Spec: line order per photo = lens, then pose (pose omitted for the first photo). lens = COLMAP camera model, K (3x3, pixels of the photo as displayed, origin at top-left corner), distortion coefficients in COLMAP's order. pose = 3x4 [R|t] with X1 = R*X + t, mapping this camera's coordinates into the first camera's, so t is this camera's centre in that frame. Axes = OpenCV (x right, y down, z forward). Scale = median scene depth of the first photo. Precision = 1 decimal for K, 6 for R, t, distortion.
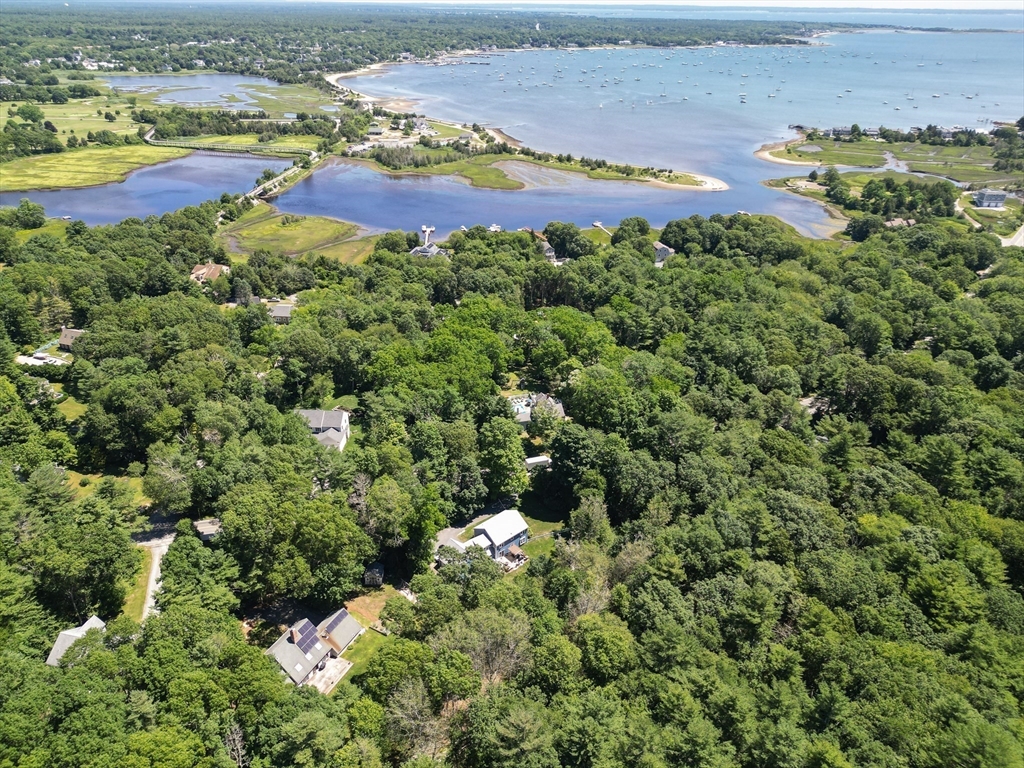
lens RADIAL K [[694.0, 0, 512.0], [0, 694.0, 384.0], [0, 0, 1]] dist [0.079544, -0.082063]
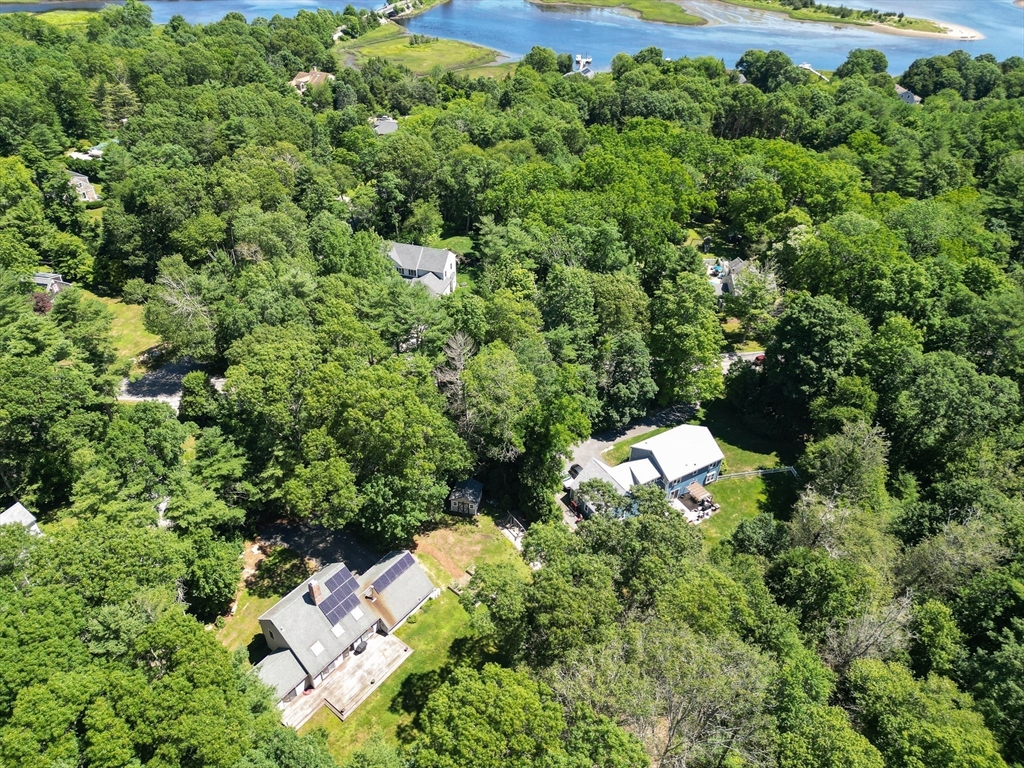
lens RADIAL K [[694.0, 0, 512.0], [0, 694.0, 384.0], [0, 0, 1]] dist [0.079544, -0.082063]
pose [[0.979281, 0.123762, -0.160285, -0.059594], [-0.099373, 0.983349, 0.152150, 0.063861], [0.176446, -0.133070, 0.975274, 0.354647]]
